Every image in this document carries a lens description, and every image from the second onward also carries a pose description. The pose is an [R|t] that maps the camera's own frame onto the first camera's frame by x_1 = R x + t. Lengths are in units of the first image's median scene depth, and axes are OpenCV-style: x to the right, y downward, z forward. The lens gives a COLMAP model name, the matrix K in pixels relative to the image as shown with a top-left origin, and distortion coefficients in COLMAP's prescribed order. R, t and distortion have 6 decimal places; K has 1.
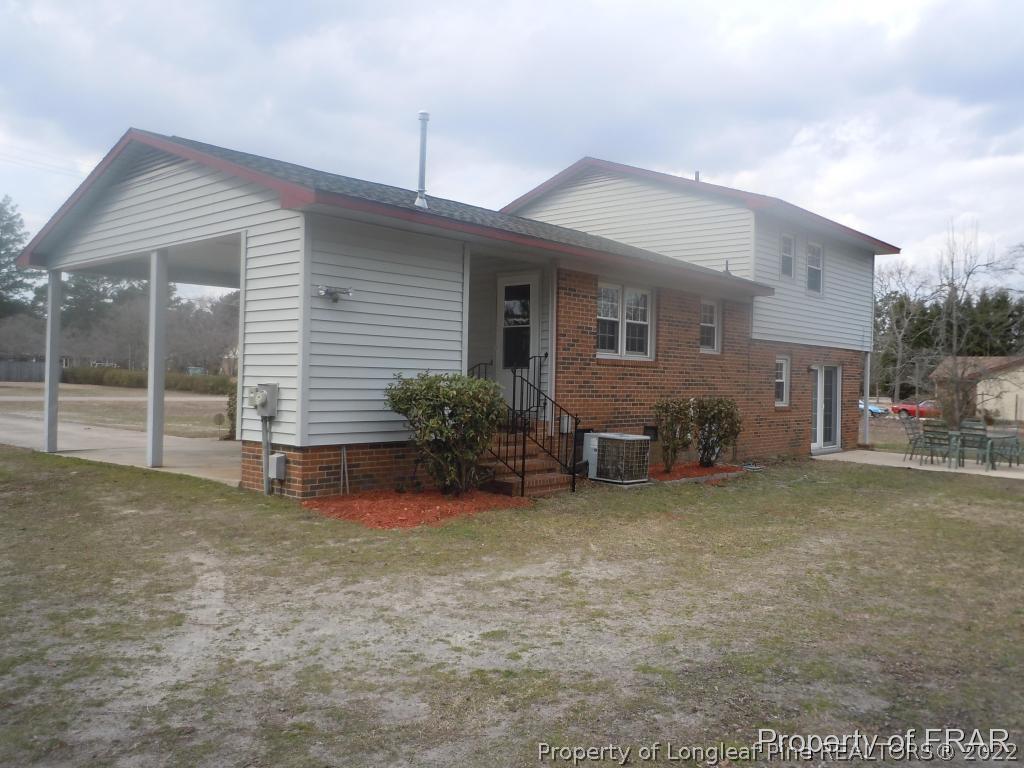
lens RADIAL K [[848.7, 0, 511.7], [0, 848.7, 382.5], [0, 0, 1]] dist [0.010062, -0.047172]
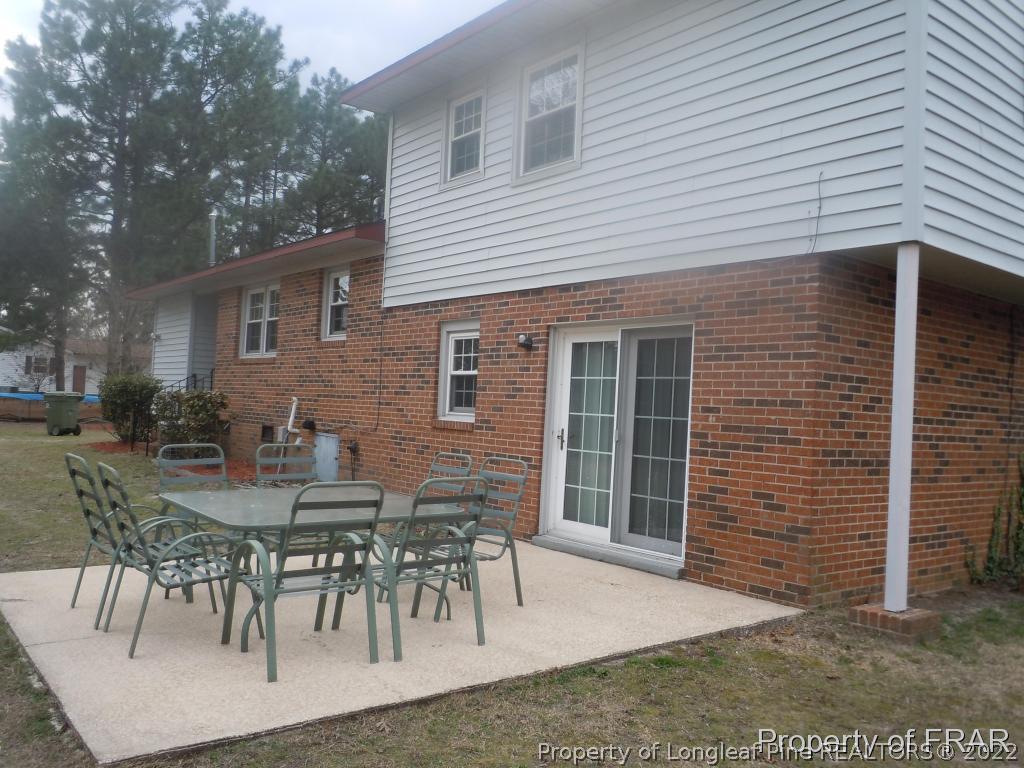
lens RADIAL K [[848.7, 0, 513.0], [0, 848.7, 378.5], [0, 0, 1]] dist [0.010062, -0.047172]
pose [[-0.161927, -0.060102, -0.984971, 0.879807], [-0.049392, 0.997386, -0.052739, 0.029461], [0.985566, 0.040110, -0.164472, 1.185229]]
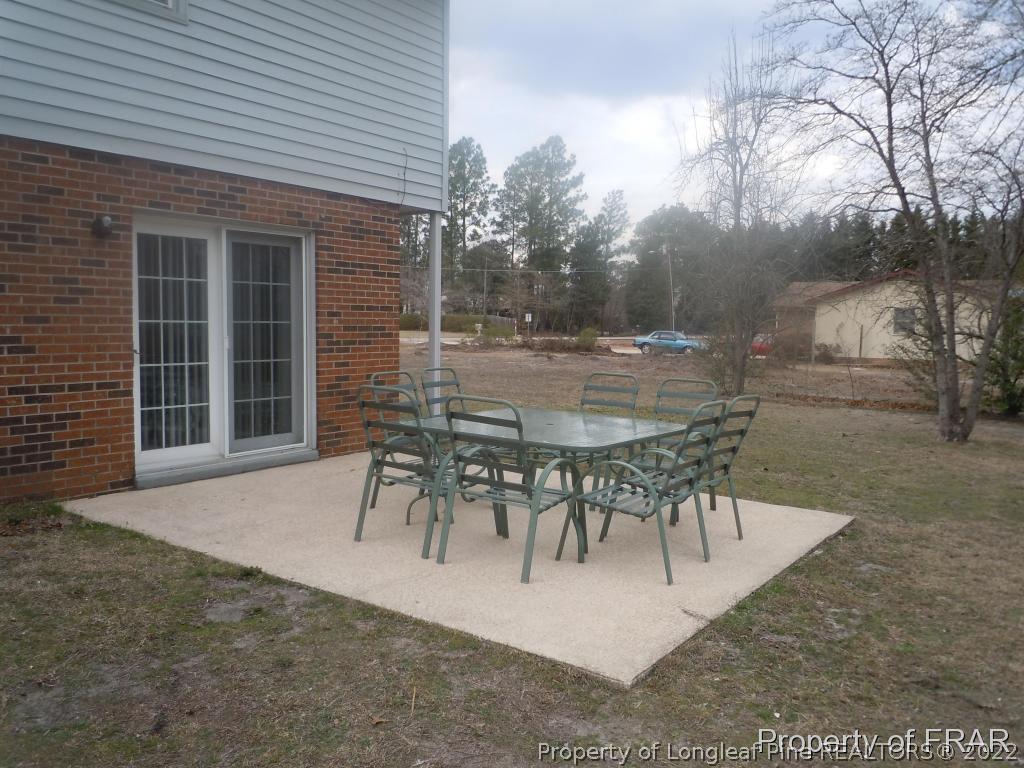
lens RADIAL K [[848.7, 0, 512.3], [0, 848.7, 389.7], [0, 0, 1]] dist [0.010062, -0.047172]
pose [[0.992657, -0.019400, 0.119395, 0.493566], [0.010019, 0.996850, 0.078676, 0.024166], [-0.120545, -0.076902, 0.989725, 0.693545]]
